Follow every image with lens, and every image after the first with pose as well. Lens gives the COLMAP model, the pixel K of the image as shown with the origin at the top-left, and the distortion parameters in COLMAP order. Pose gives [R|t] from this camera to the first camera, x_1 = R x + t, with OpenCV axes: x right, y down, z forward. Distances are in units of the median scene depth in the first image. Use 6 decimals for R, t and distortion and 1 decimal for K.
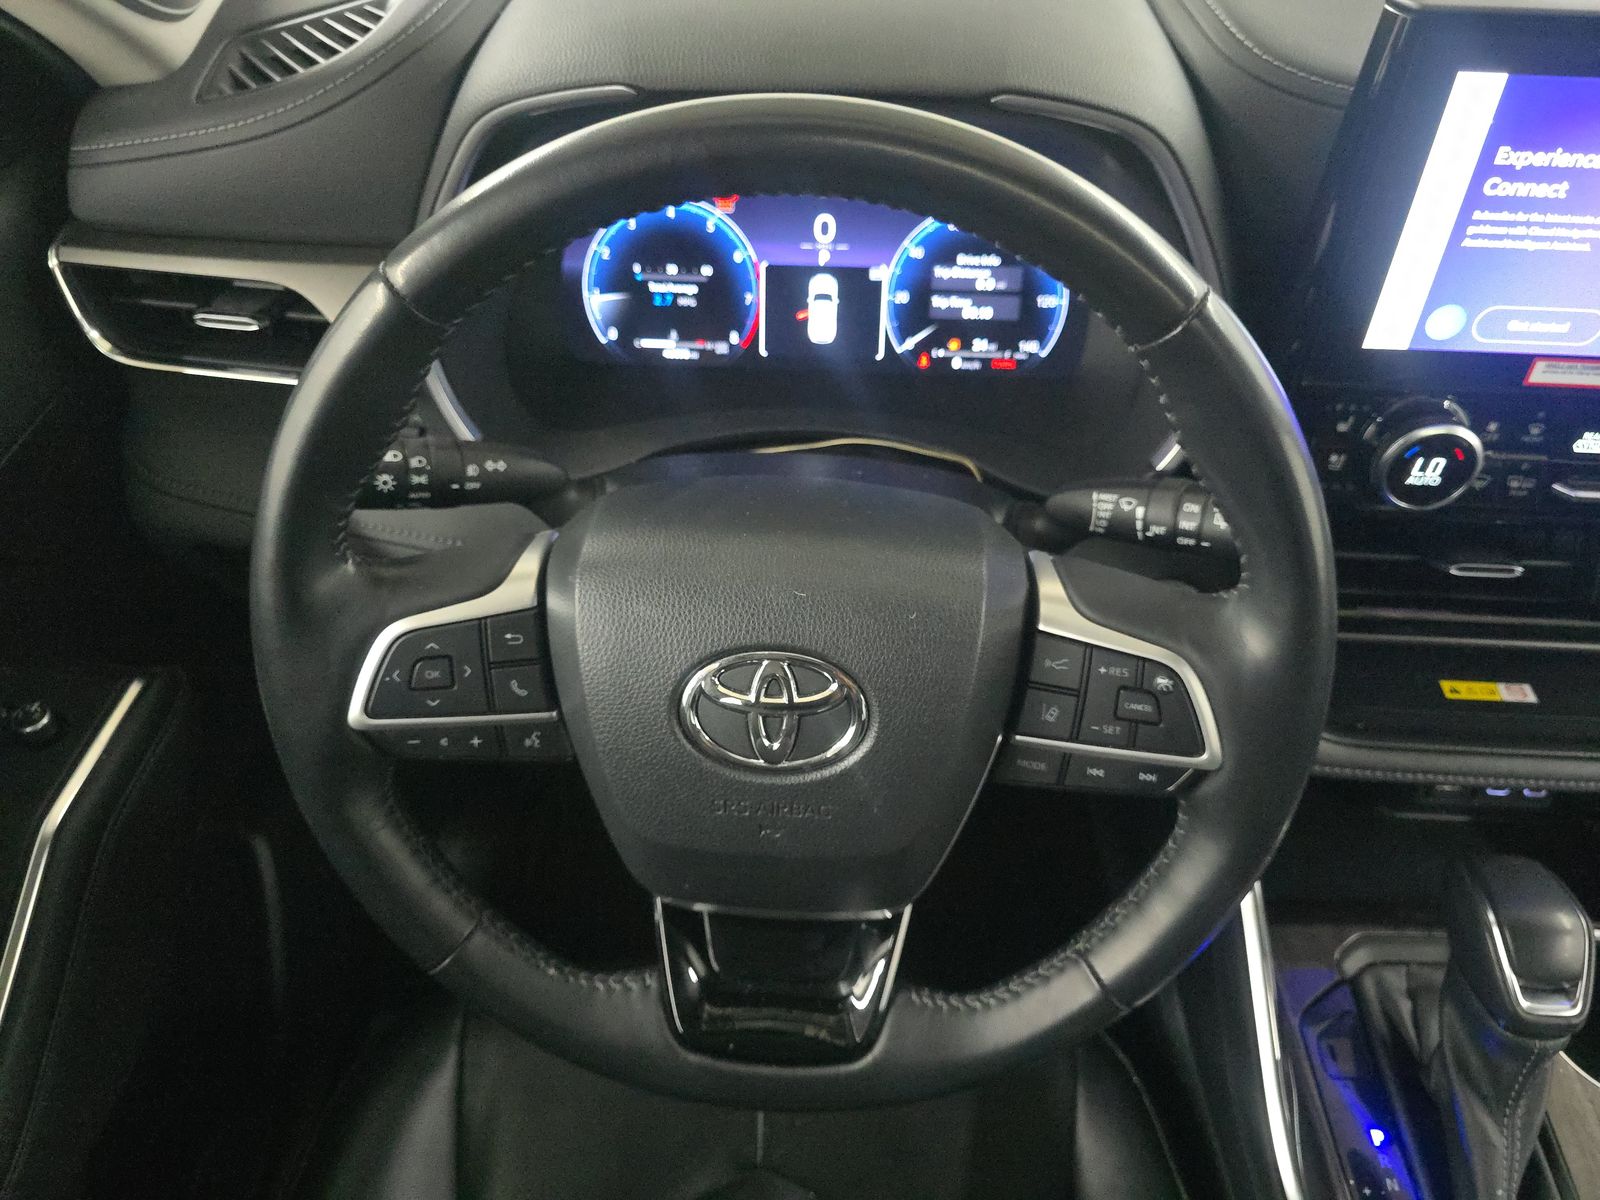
lens RADIAL K [[1157.4, 0, 795.3], [0, 1157.4, 604.9], [0, 0, 1]] dist [0.079145, -0.084567]
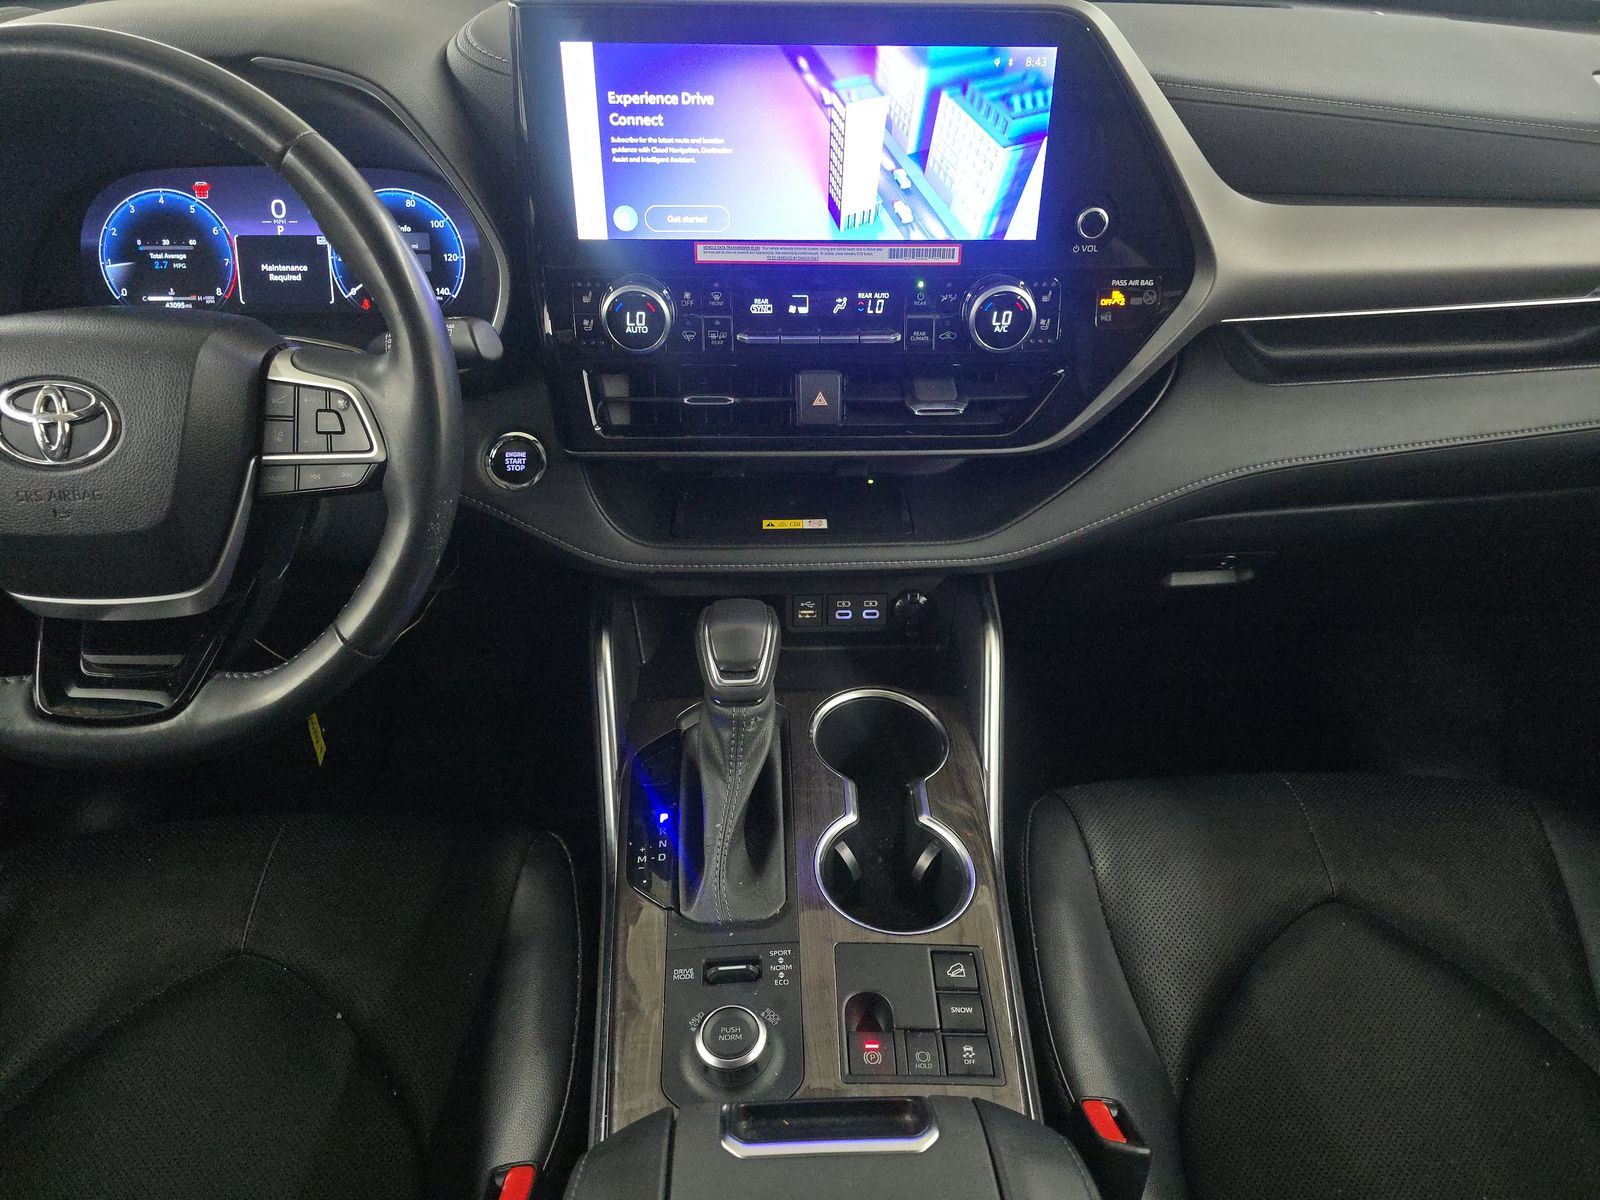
lens RADIAL K [[1157.4, 0, 795.3], [0, 1157.4, 604.9], [0, 0, 1]] dist [0.079145, -0.084567]
pose [[0.997108, -0.052103, 0.055326, 0.618168], [0.060812, 0.983624, -0.169663, 0.472684], [-0.045580, 0.172537, 0.983948, -0.354175]]
